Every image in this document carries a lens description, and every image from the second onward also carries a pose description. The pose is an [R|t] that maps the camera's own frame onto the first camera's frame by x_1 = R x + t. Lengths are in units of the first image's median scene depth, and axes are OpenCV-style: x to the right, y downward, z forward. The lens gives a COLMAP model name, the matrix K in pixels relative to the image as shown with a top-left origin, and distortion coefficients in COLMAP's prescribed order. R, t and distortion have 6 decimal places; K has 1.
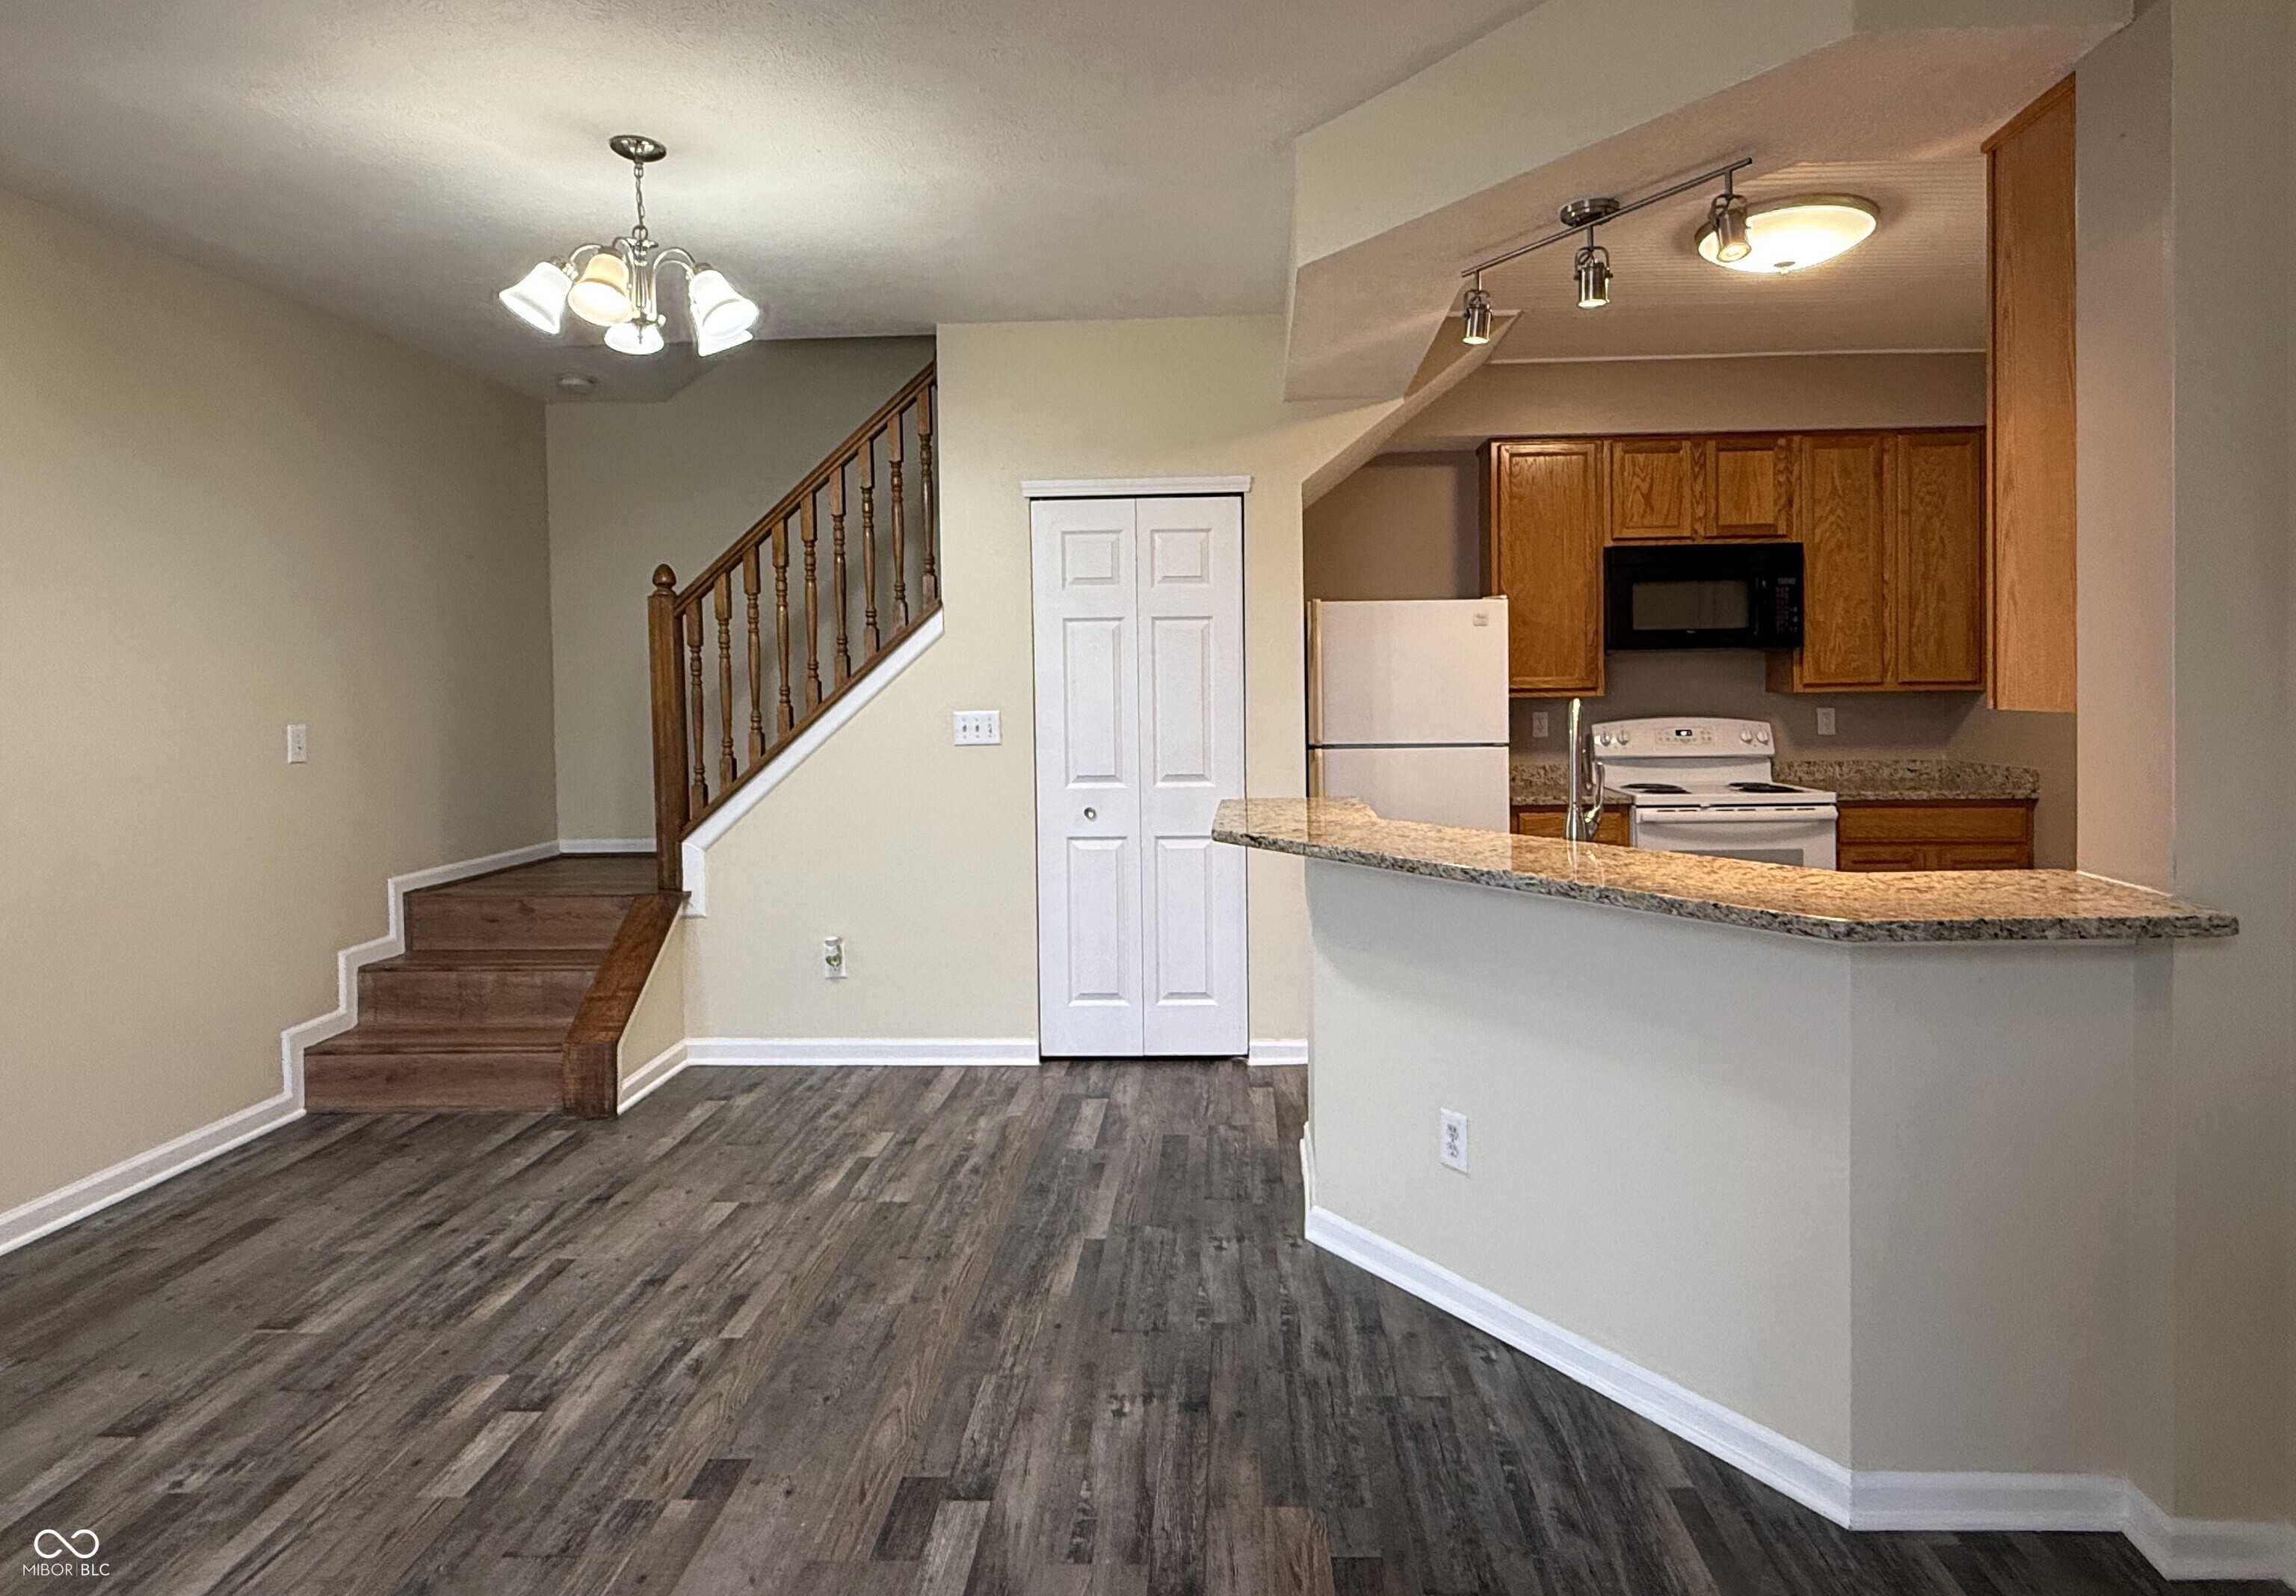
lens RADIAL K [[1268.9, 0, 1191.0], [0, 1268.9, 710.9], [0, 0, 1]] dist [0.001124, -0.001331]
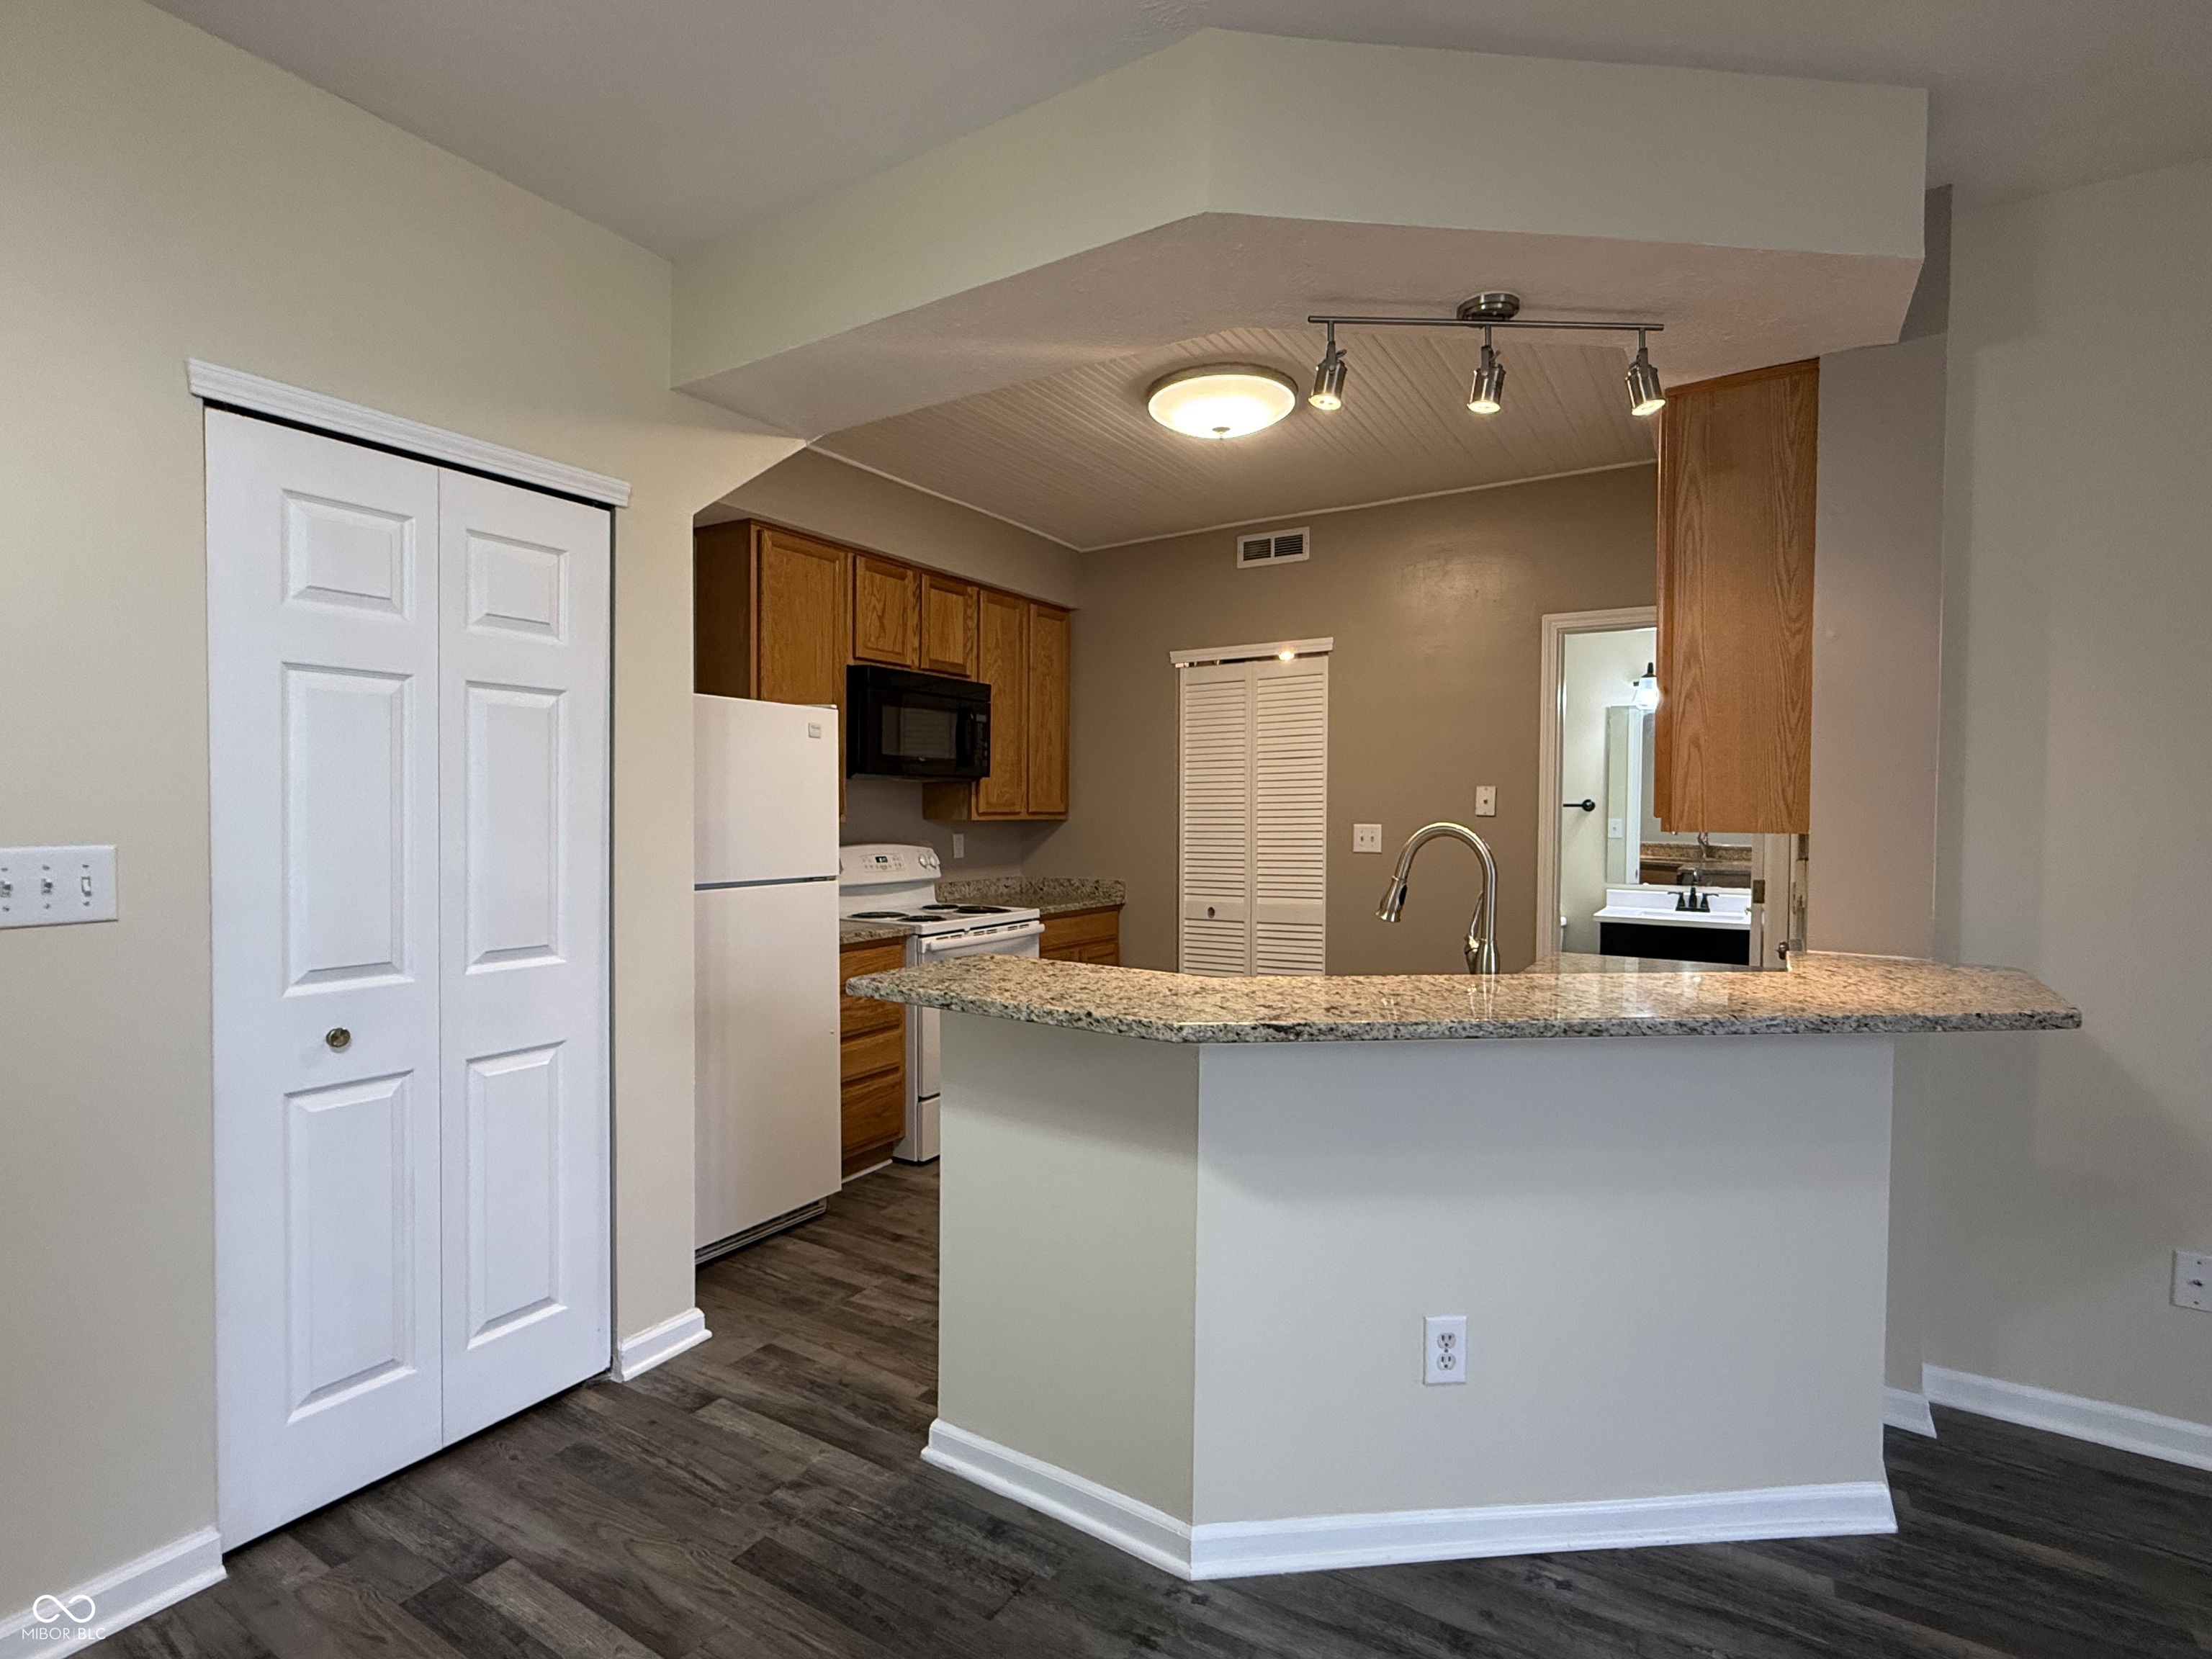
lens RADIAL K [[1068.3, 0, 1106.0], [0, 1068.3, 829.5], [0, 0, 1]] dist [-0.000269, -0.000481]
pose [[0.493893, 0.000477, 0.869522, -0.322752], [0.007063, 0.999965, -0.004560, -0.001756], [-0.869494, 0.008394, 0.493873, 0.529153]]
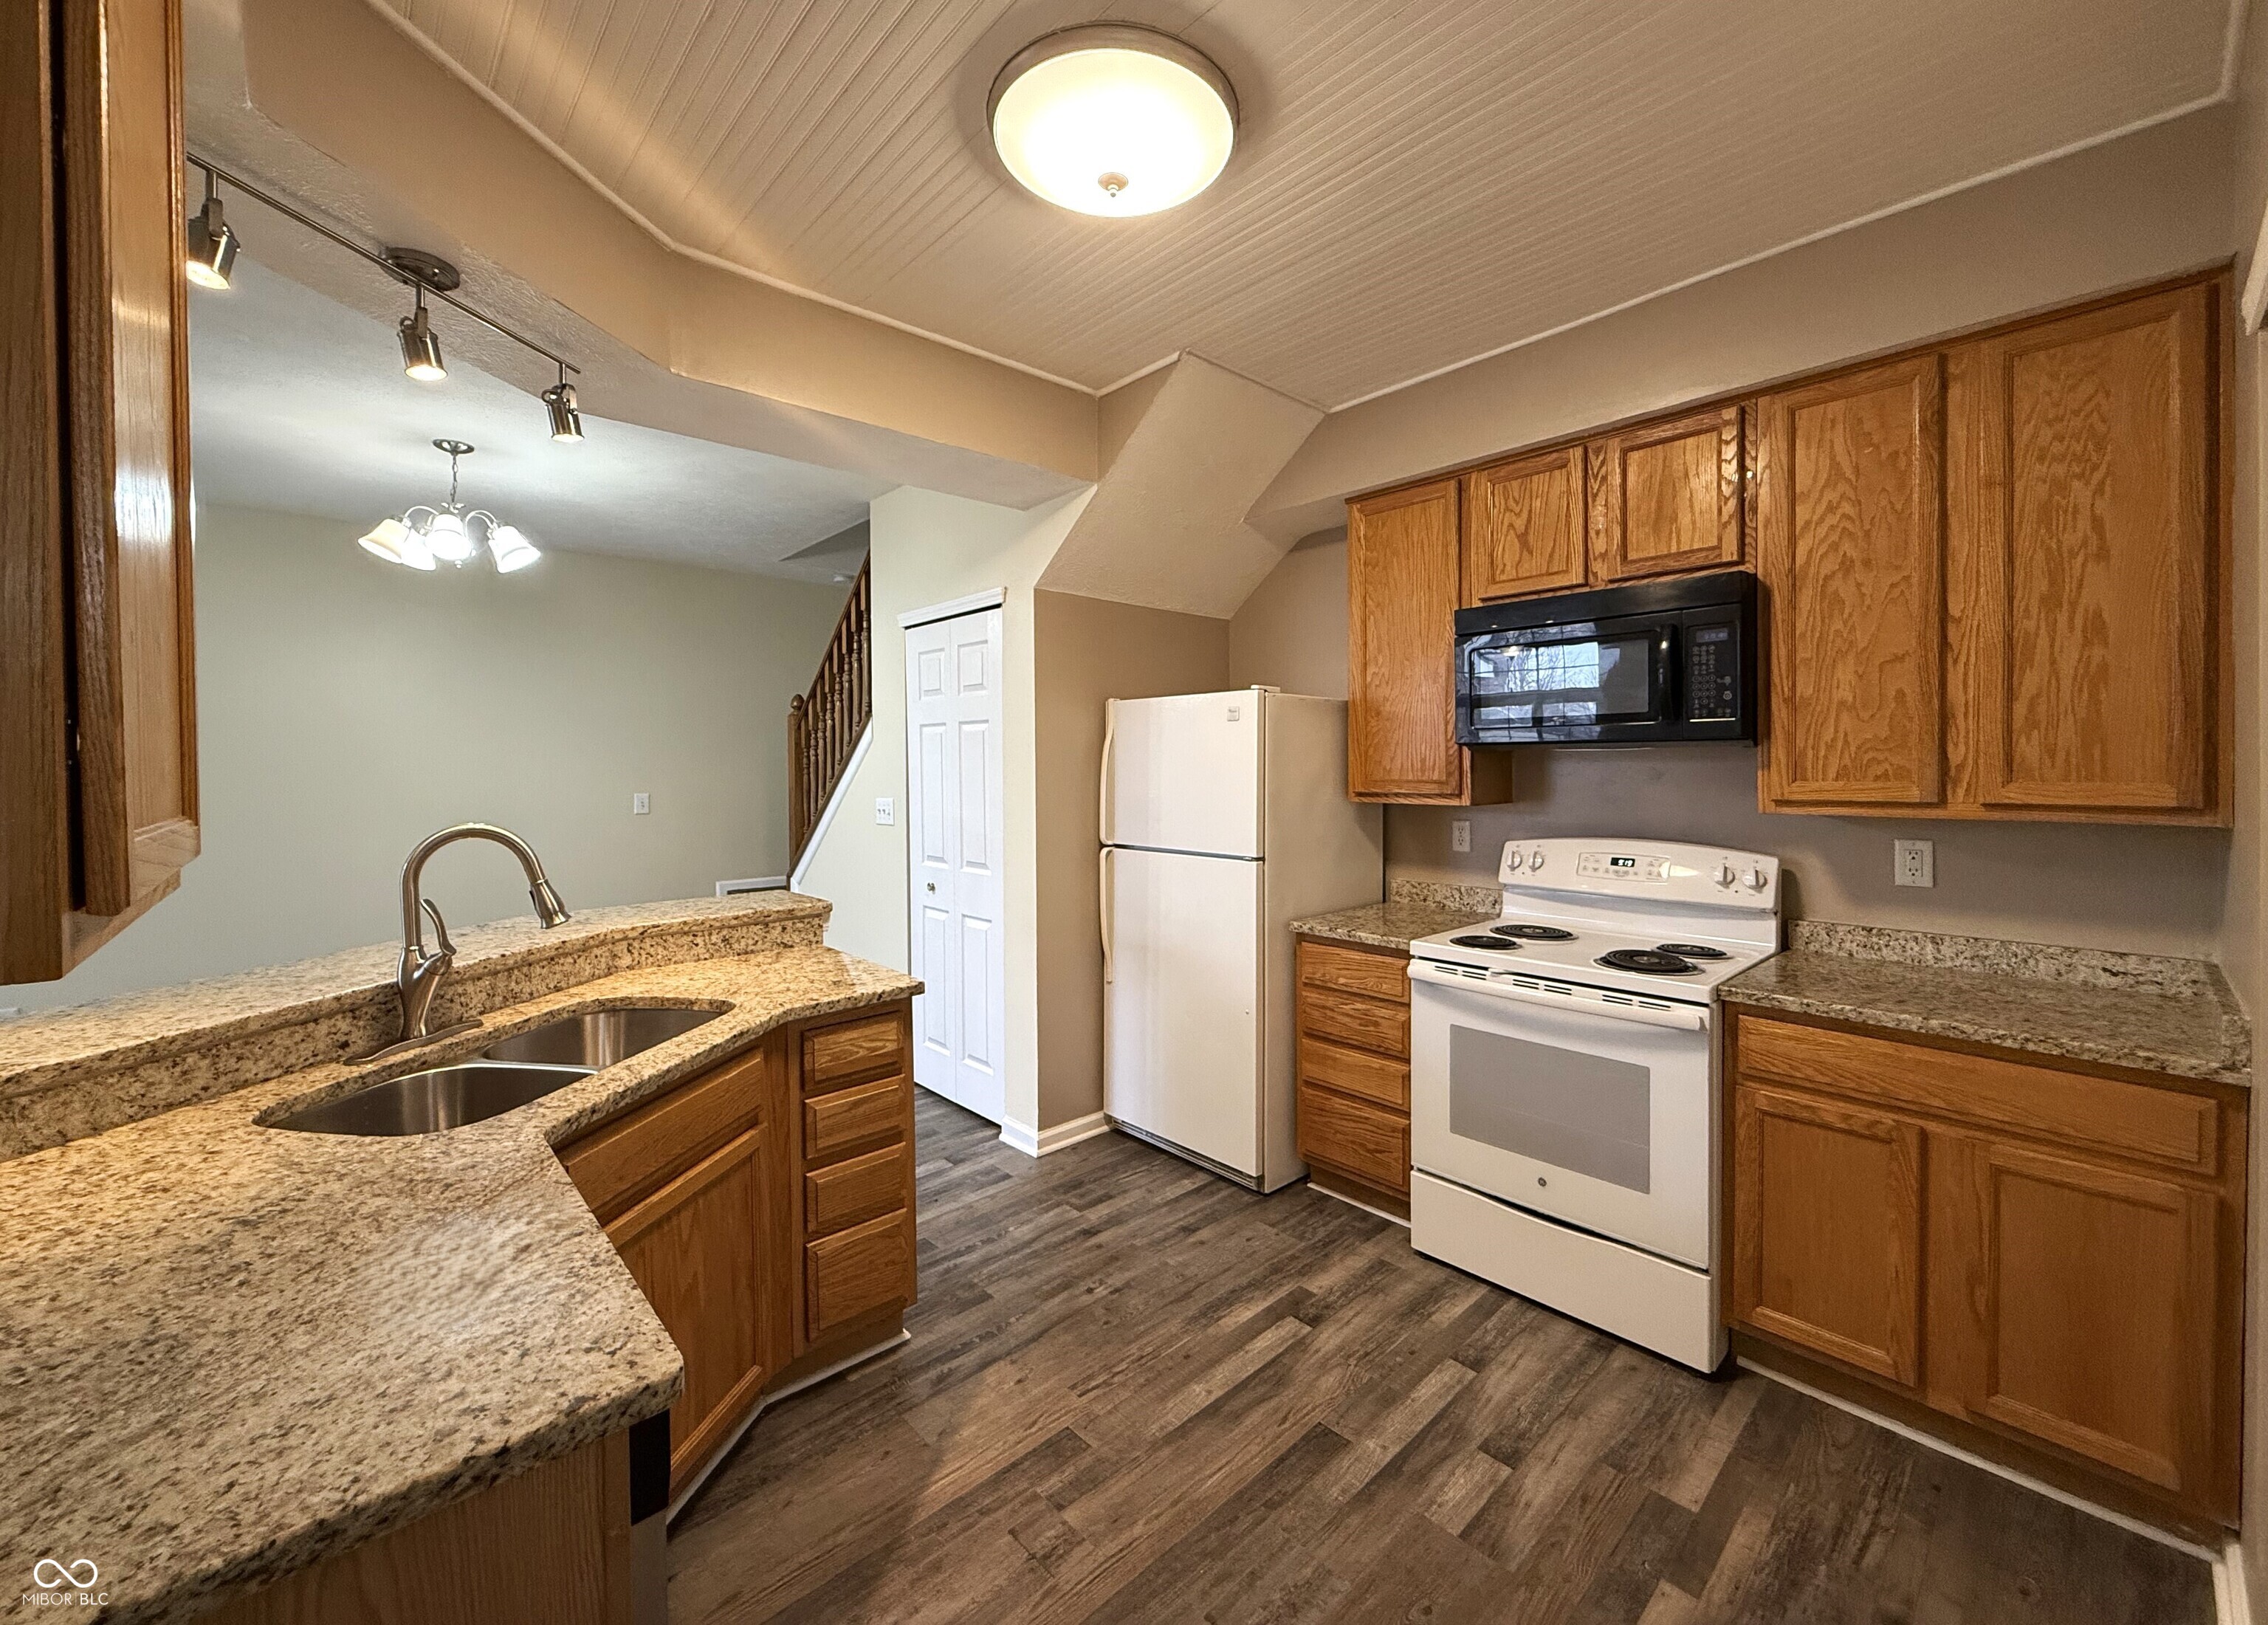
lens RADIAL K [[901.0, 0, 1132.1], [0, 901.0, 778.2], [0, 0, 1]] dist [0.002593, 0.000111]
pose [[0.702223, 0.020470, -0.711663, 0.684598], [-0.020354, 0.999755, 0.008672, -0.034841], [0.711666, 0.008396, 0.702467, 0.564934]]
